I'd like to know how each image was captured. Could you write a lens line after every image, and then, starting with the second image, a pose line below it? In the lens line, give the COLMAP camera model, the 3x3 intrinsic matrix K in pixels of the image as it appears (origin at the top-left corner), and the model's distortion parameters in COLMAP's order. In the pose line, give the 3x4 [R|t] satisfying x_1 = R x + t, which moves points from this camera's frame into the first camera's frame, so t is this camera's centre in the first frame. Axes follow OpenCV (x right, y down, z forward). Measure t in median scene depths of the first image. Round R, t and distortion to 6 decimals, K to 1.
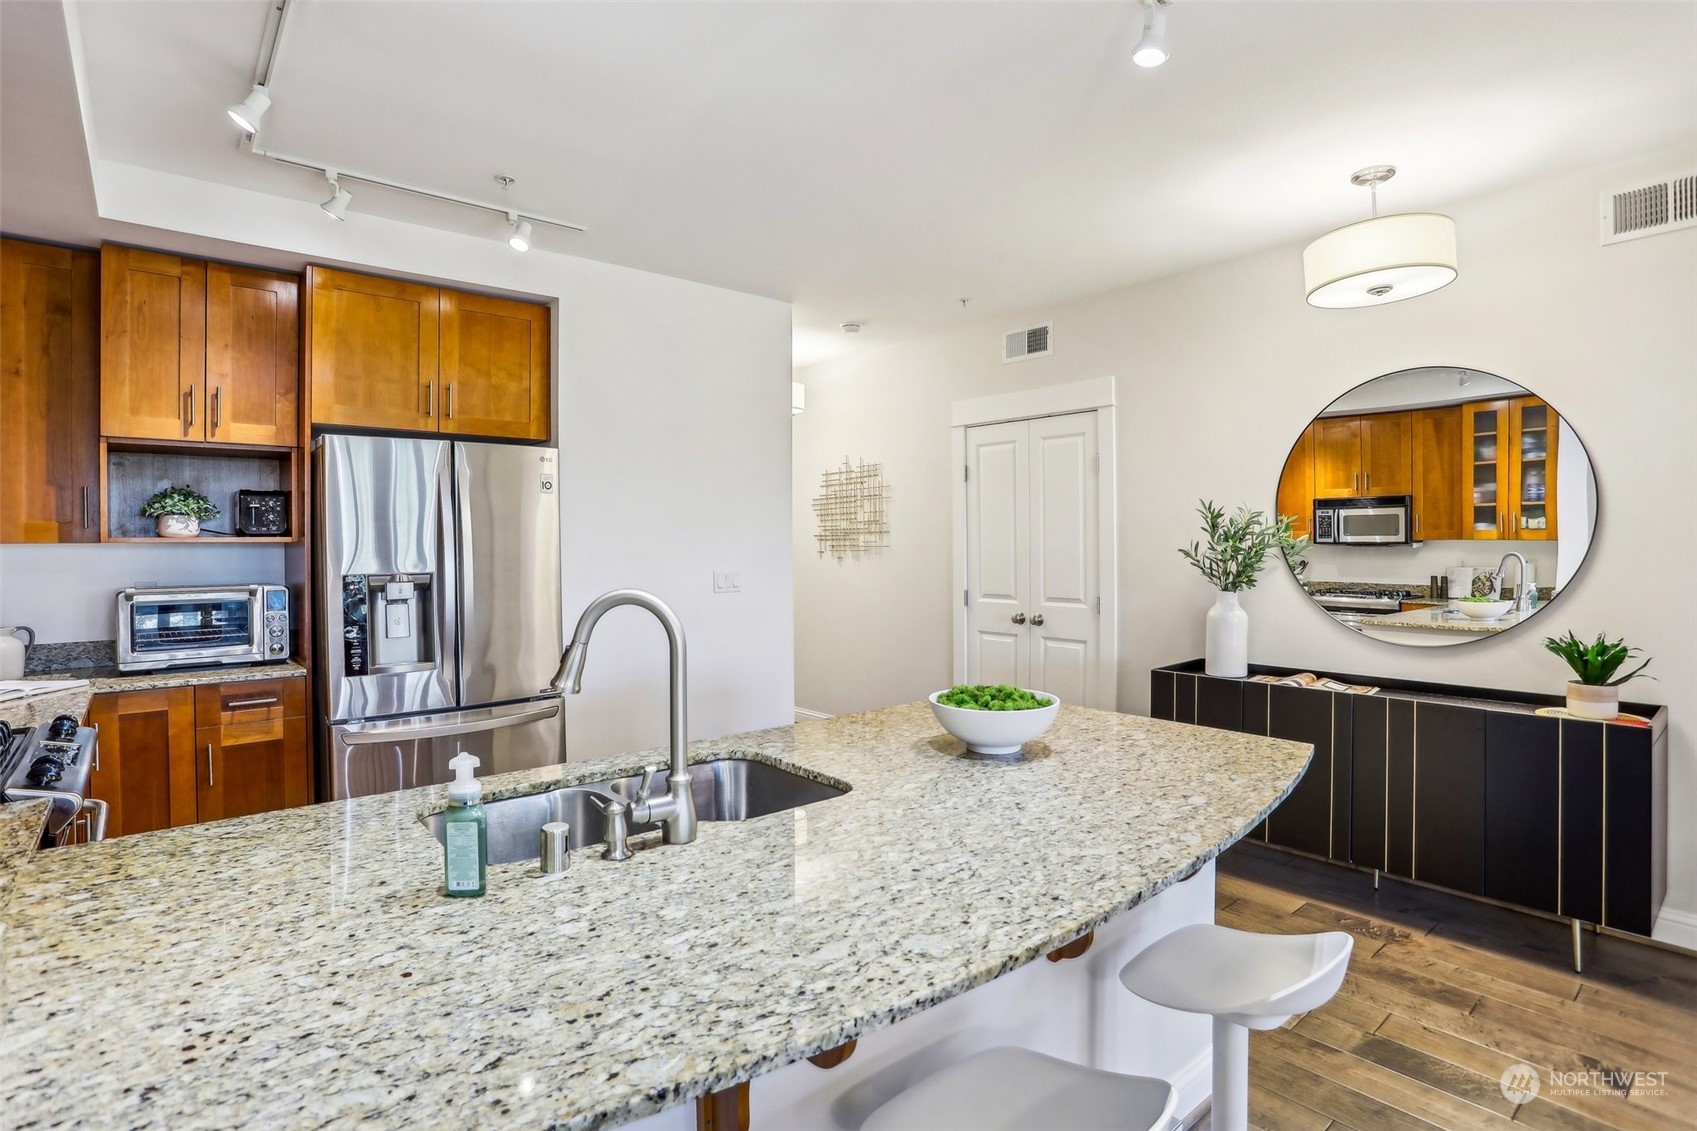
lens RADIAL K [[846.6, 0, 854.3], [0, 846.6, 549.7], [0, 0, 1]] dist [-0.071345, 0.027288]
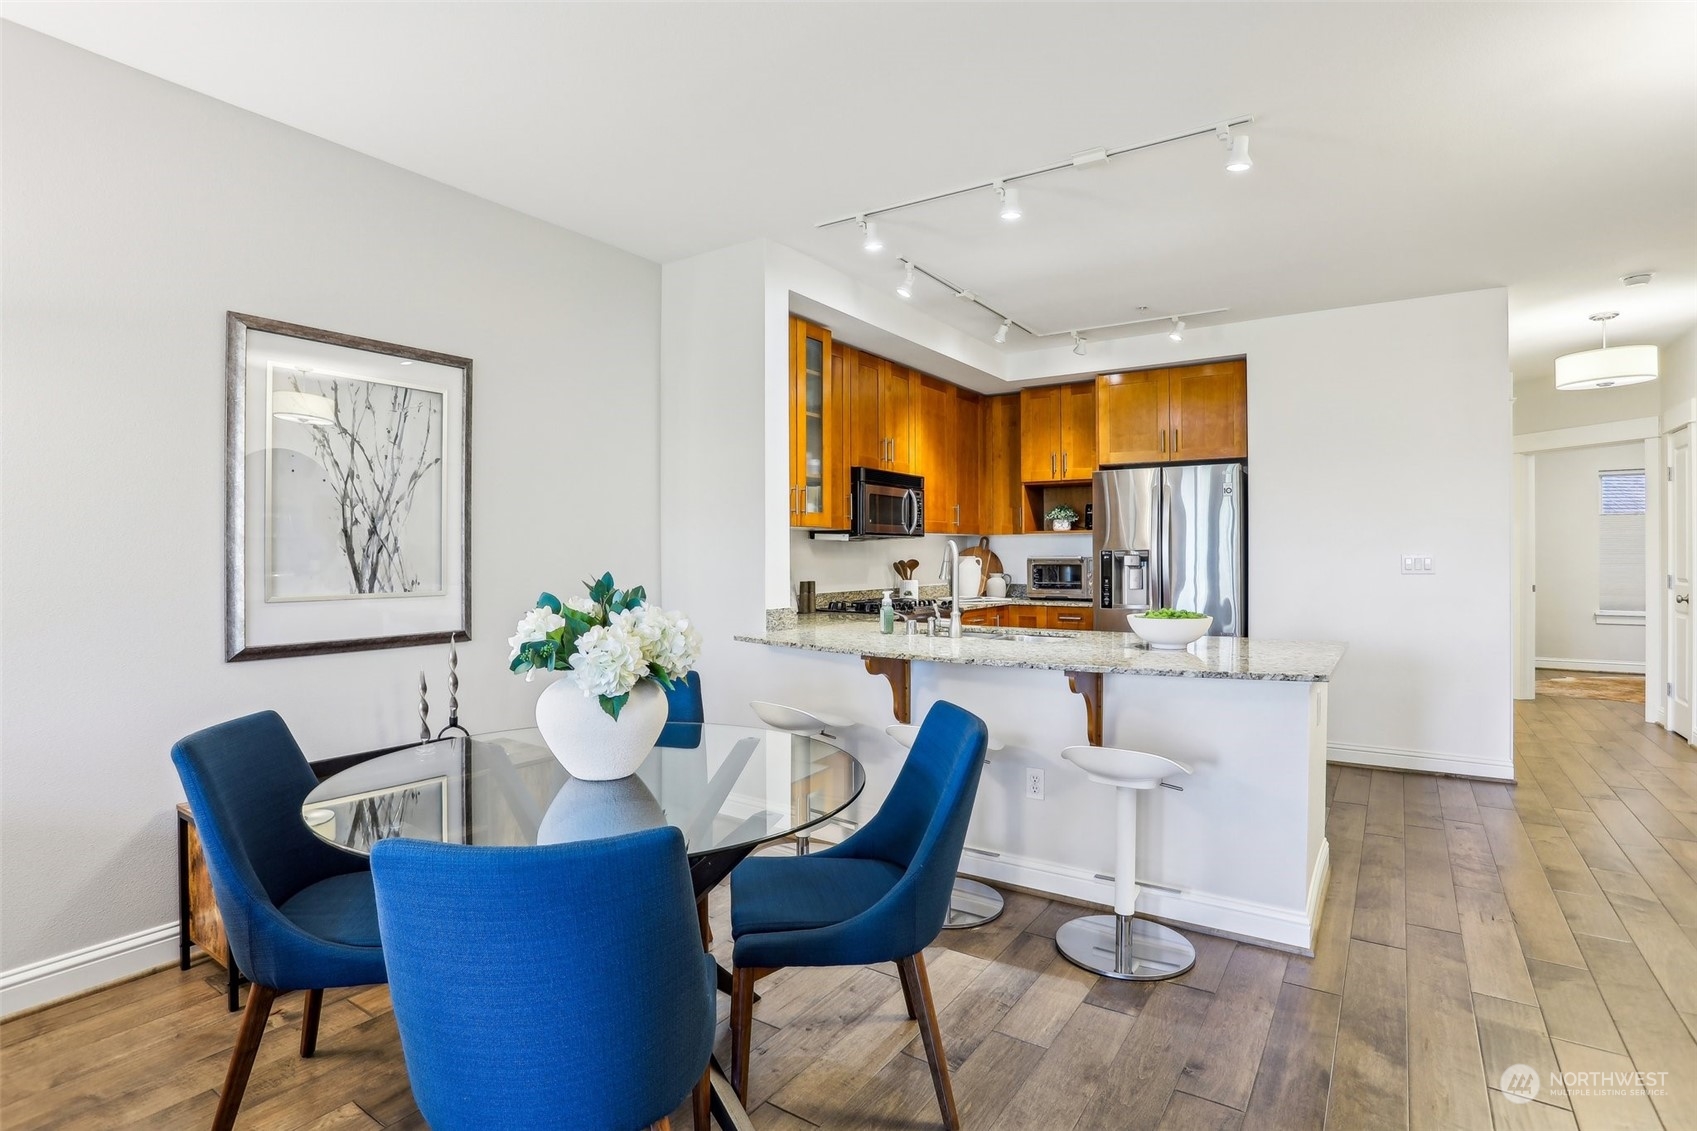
lens RADIAL K [[846.6, 0, 848.9], [0, 846.6, 560.5], [0, 0, 1]] dist [-0.071345, 0.027288]
pose [[0.263780, 0.013713, -0.964485, 0.932780], [-0.008351, 0.999894, 0.011932, 0.034001], [0.964547, 0.004907, 0.263866, 0.007593]]
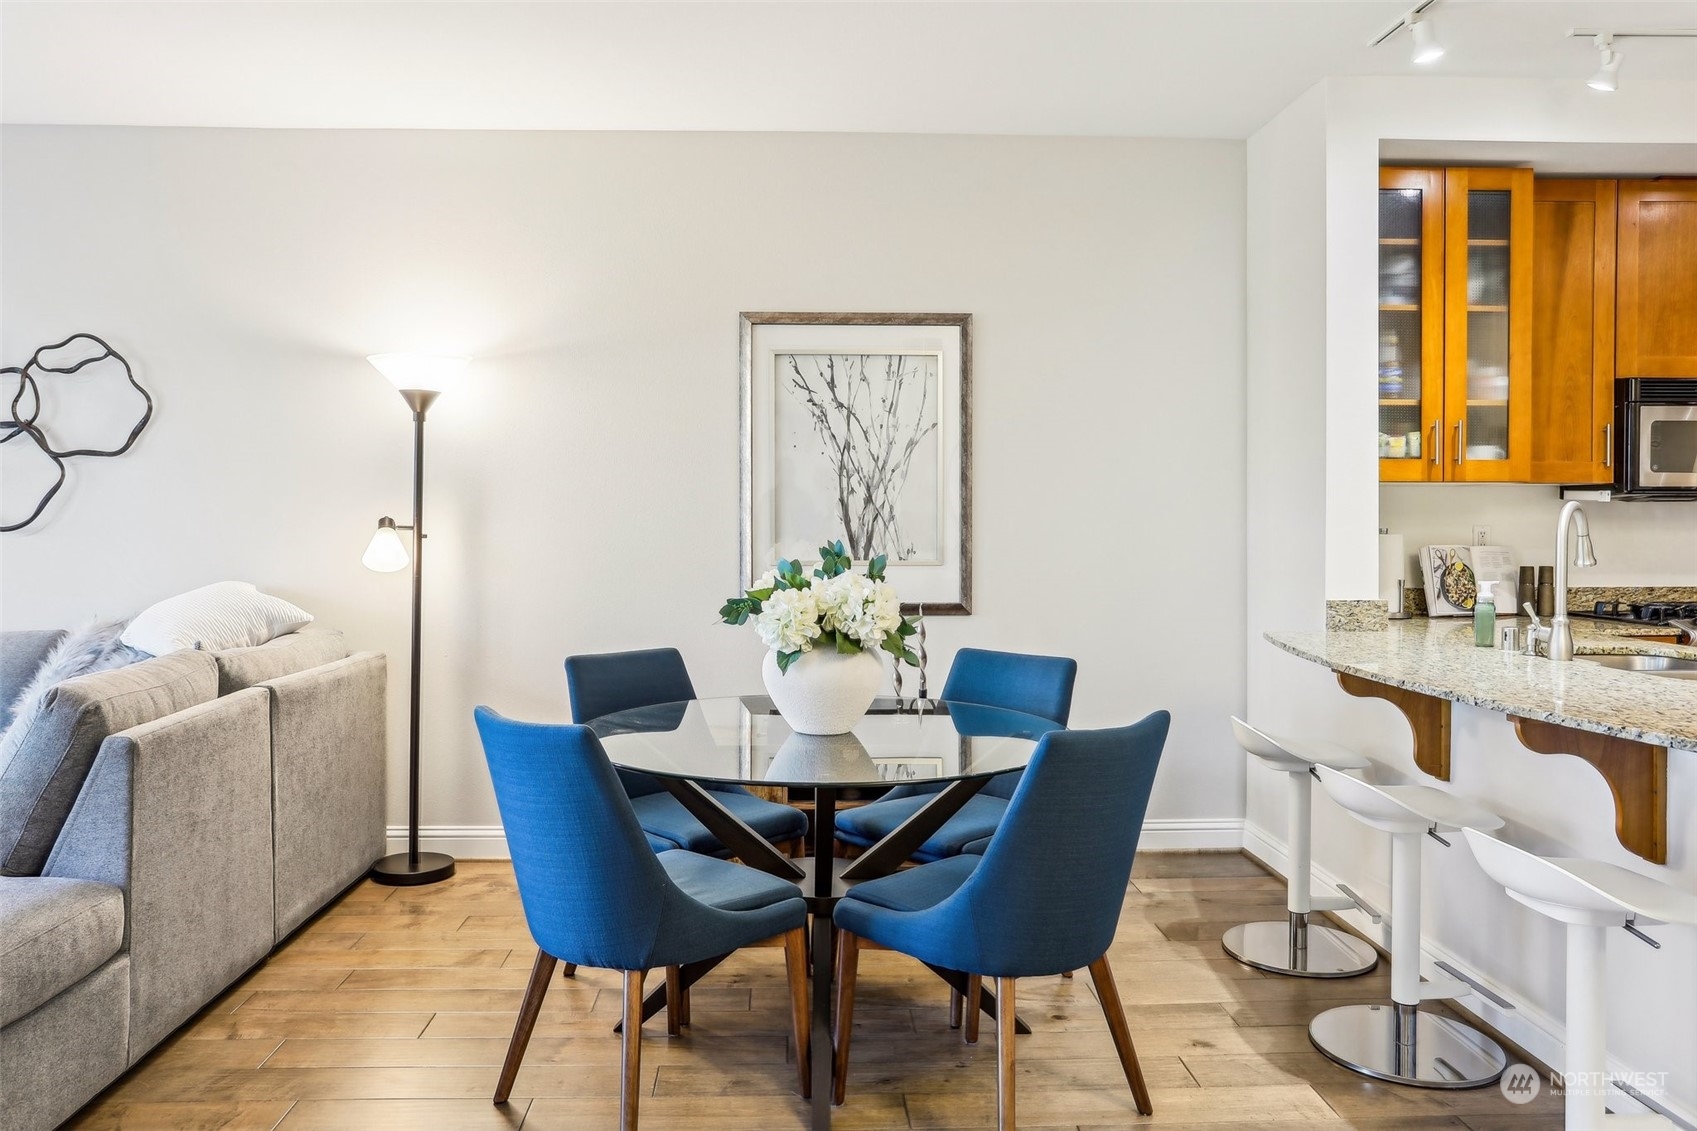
lens RADIAL K [[1229.1, 0, 837.2], [0, 1229.1, 544.5], [0, 0, 1]] dist [-0.048203, 0.041417]
pose [[-0.618539, 0.019282, -0.785517, 1.024737], [-0.002700, 0.999641, 0.026664, 0.030210], [0.785749, 0.018614, -0.618265, 0.579630]]
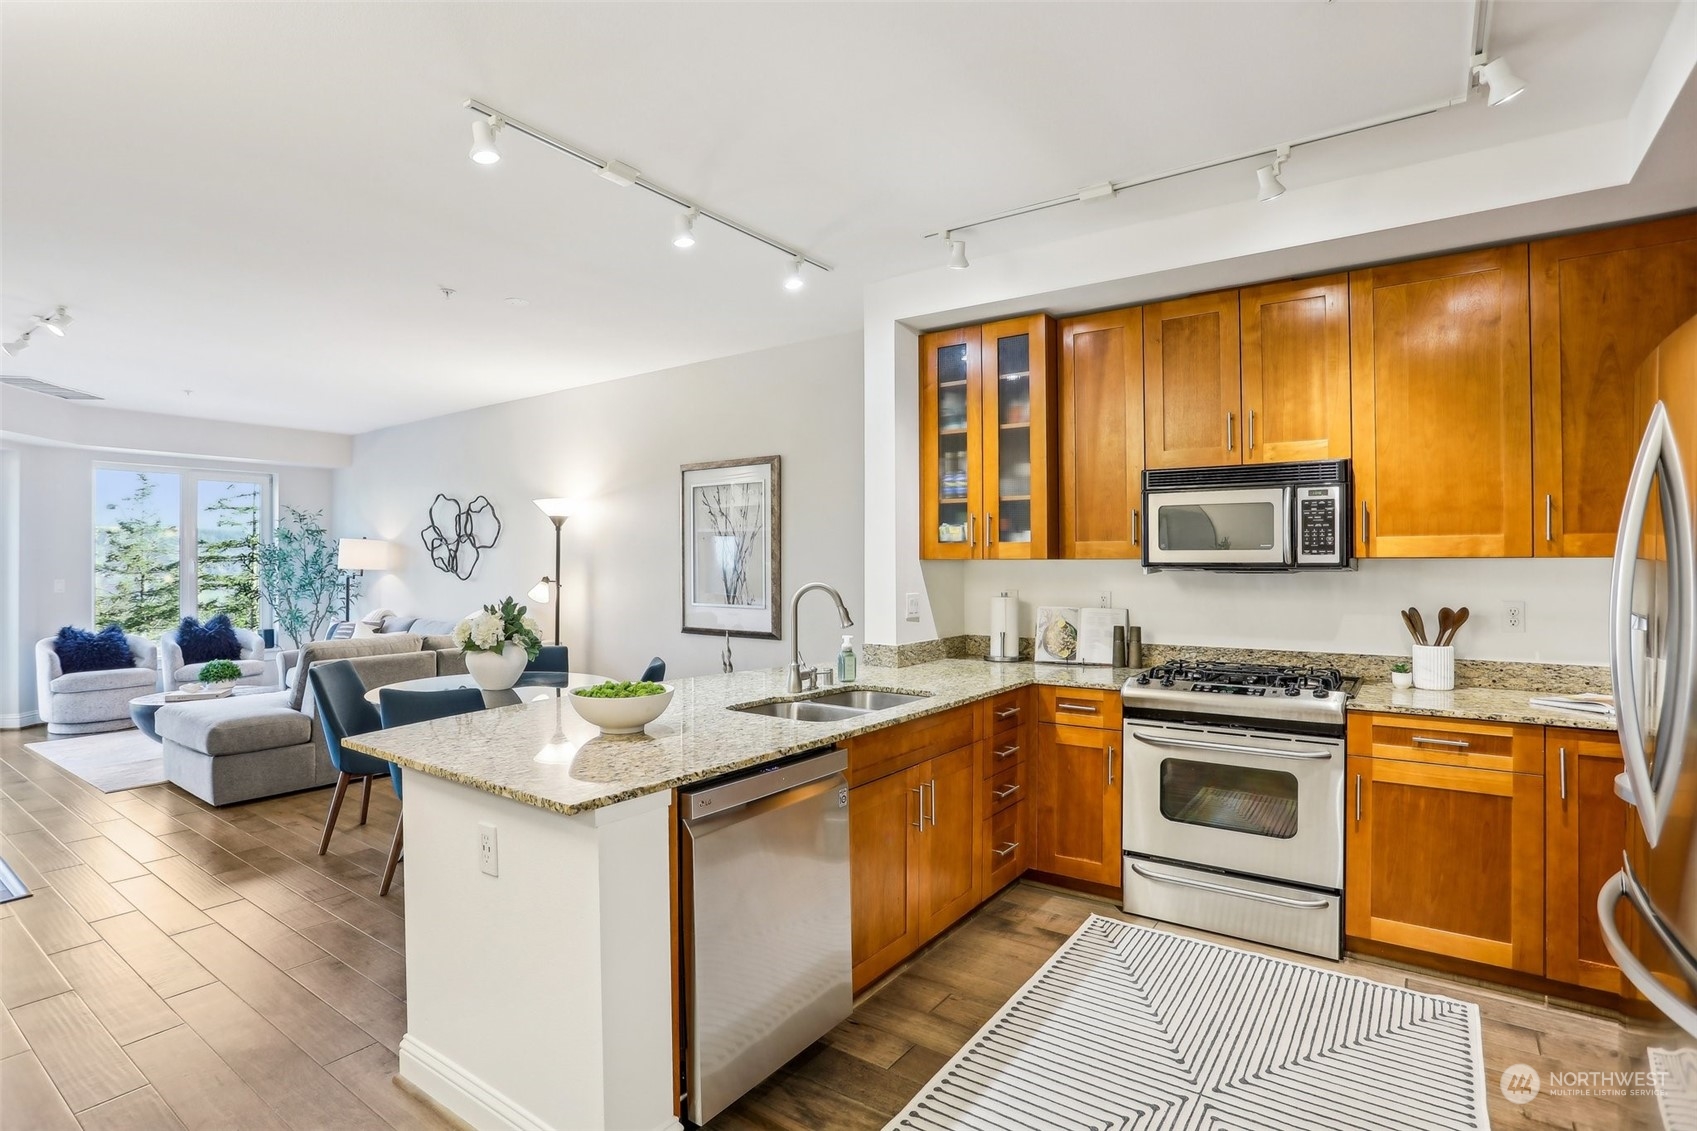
lens RADIAL K [[846.6, 0, 843.8], [0, 846.6, 559.9], [0, 0, 1]] dist [-0.071345, 0.027288]
pose [[-0.971763, 0.004765, -0.235913, 0.081800], [0.003297, 0.999973, 0.006614, -0.011503], [0.235938, 0.005649, -0.971752, 1.397726]]
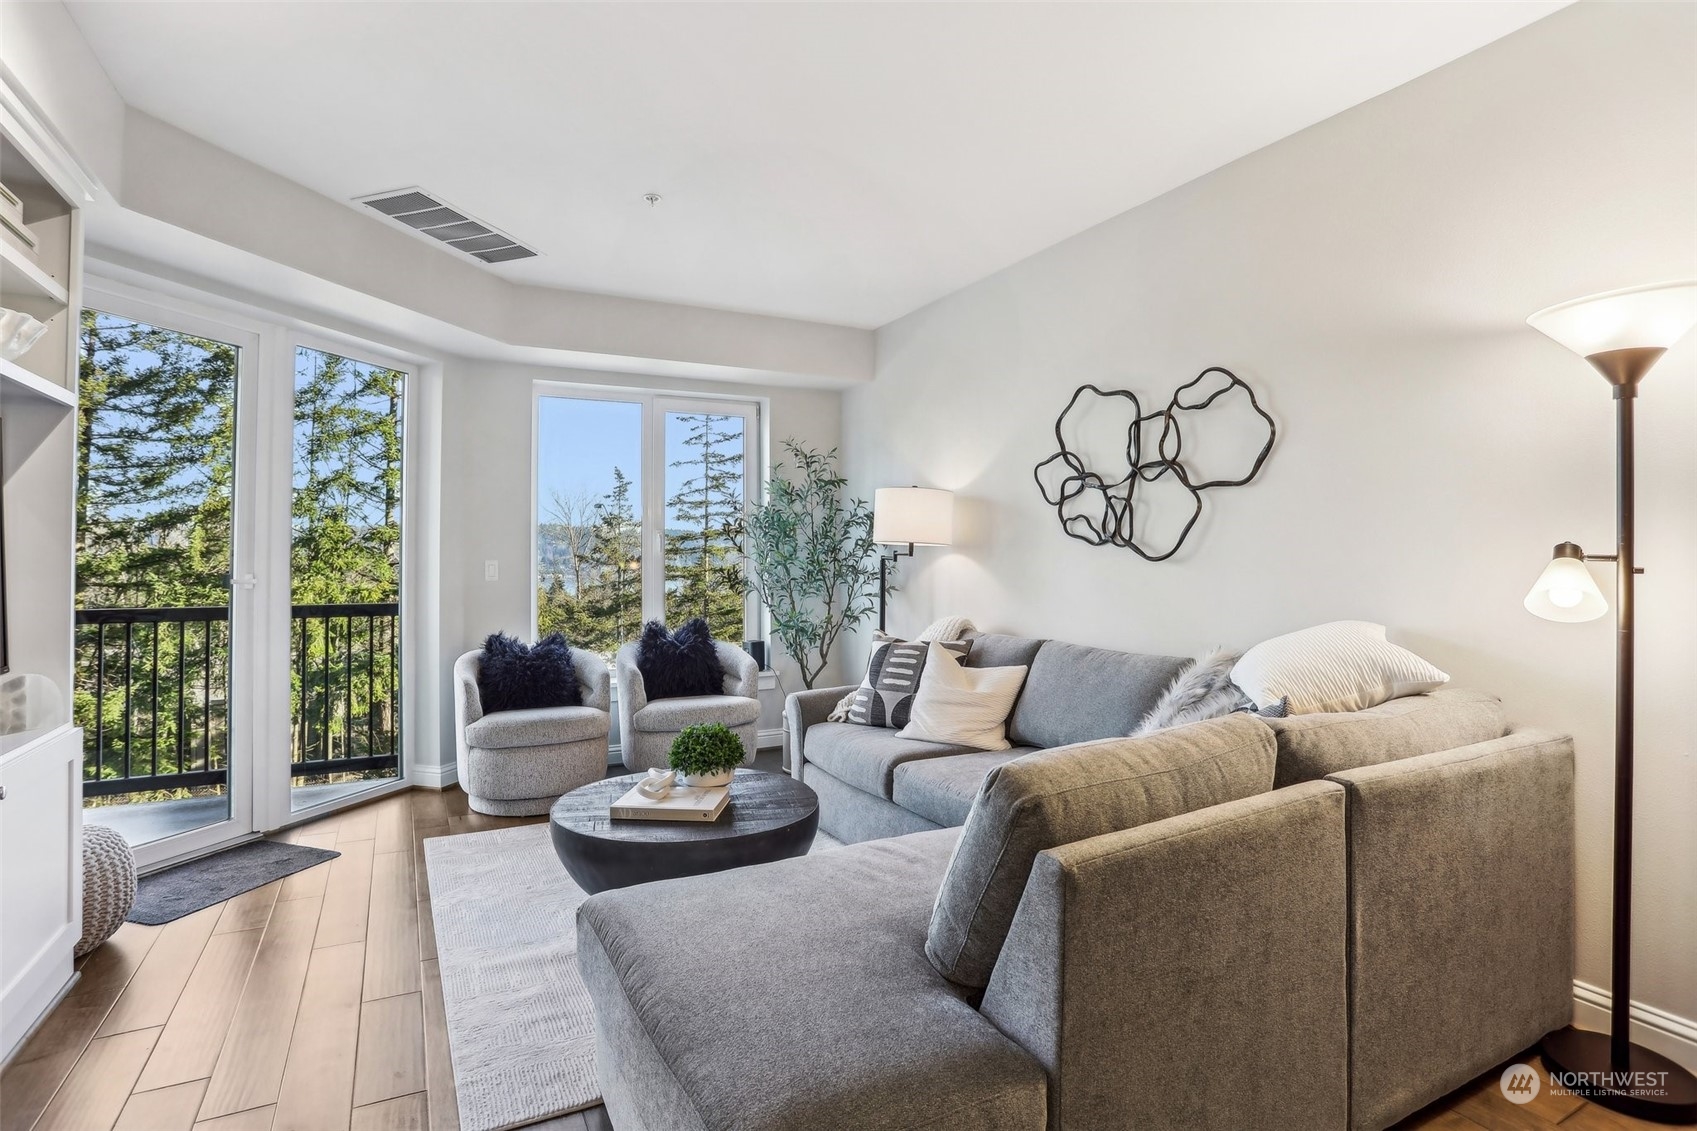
lens RADIAL K [[846.6, 0, 835.3], [0, 846.6, 535.5], [0, 0, 1]] dist [-0.071345, 0.027288]
pose [[-0.974373, 0.013984, 0.224503, 0.687982], [0.010153, 0.999783, -0.018210, 0.037296], [-0.224709, -0.015464, -0.974303, 0.099076]]
